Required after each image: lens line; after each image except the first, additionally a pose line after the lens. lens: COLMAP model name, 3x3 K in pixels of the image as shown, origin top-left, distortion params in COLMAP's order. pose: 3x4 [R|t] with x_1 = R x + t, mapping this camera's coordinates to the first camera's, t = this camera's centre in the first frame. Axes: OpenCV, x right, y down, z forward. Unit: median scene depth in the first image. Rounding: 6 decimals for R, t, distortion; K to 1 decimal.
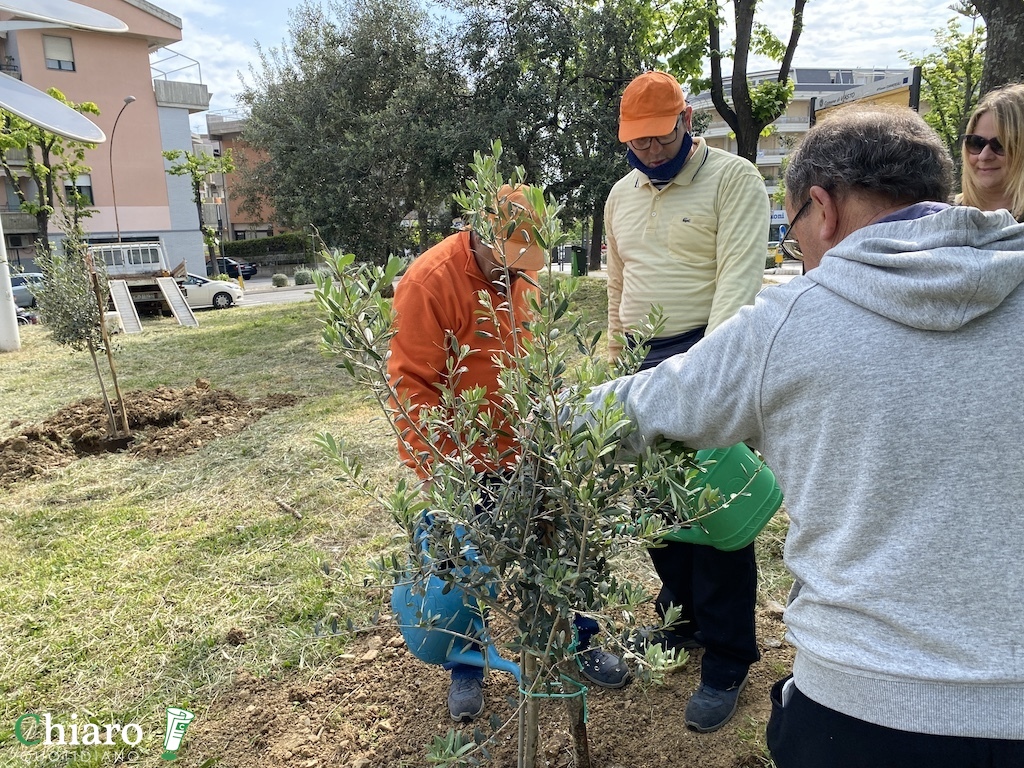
lens RADIAL K [[767.1, 0, 515.6], [0, 767.1, 392.5], [0, 0, 1]] dist [0.020511, -0.019344]
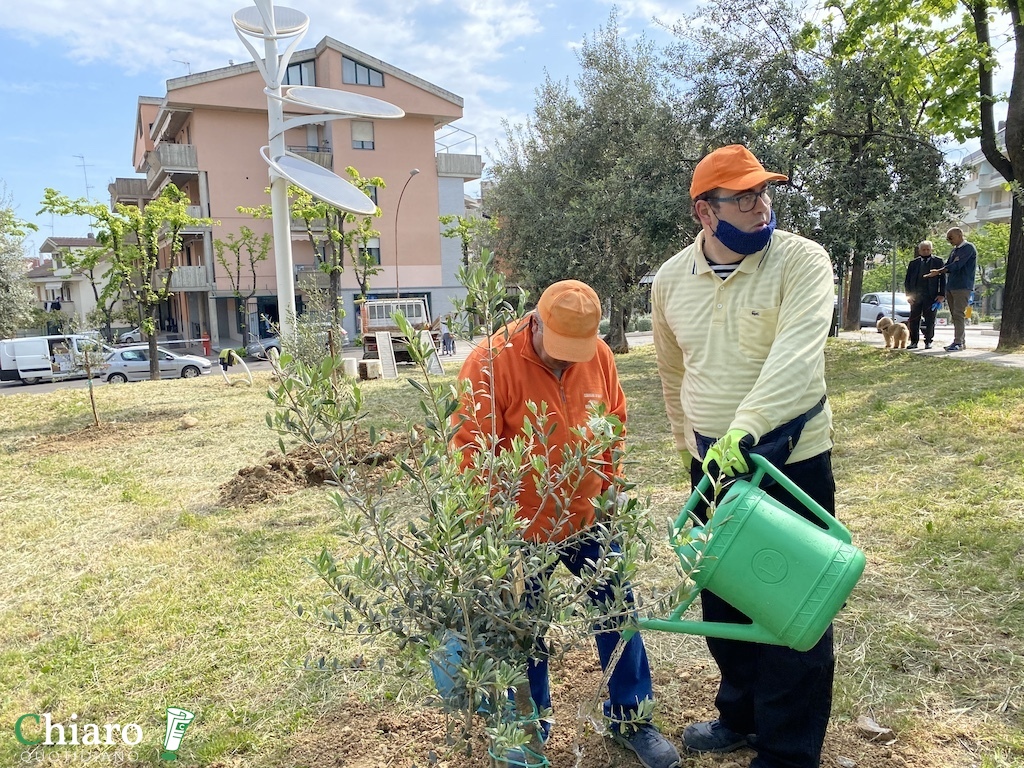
lens RADIAL K [[767.1, 0, 522.1], [0, 767.1, 404.2], [0, 0, 1]] dist [0.020511, -0.019344]
pose [[0.948330, 0.053465, -0.312749, 0.045874], [-0.070383, 0.996591, -0.043050, -0.006403], [0.309381, 0.062837, 0.948860, -0.003103]]
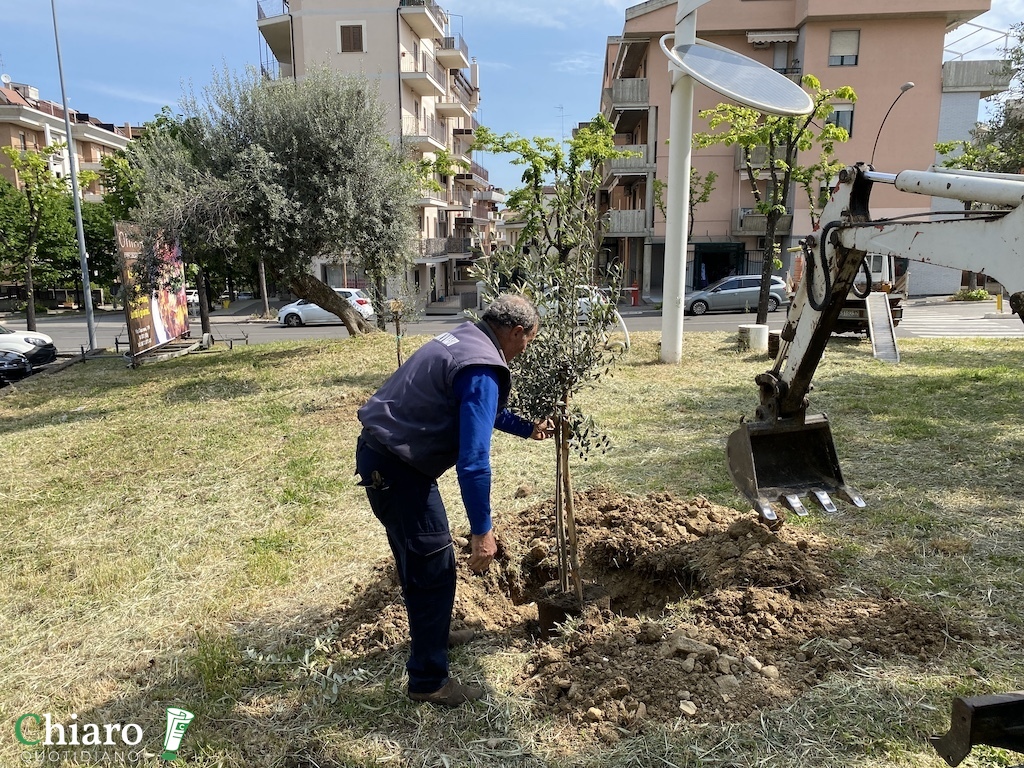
lens RADIAL K [[767.1, 0, 512.7], [0, 767.1, 382.9], [0, 0, 1]] dist [0.020511, -0.019344]
pose [[0.604712, 0.168183, -0.778484, -0.071803], [-0.184322, 0.980466, 0.068641, -0.059105], [0.774822, 0.101984, 0.623900, 0.308726]]
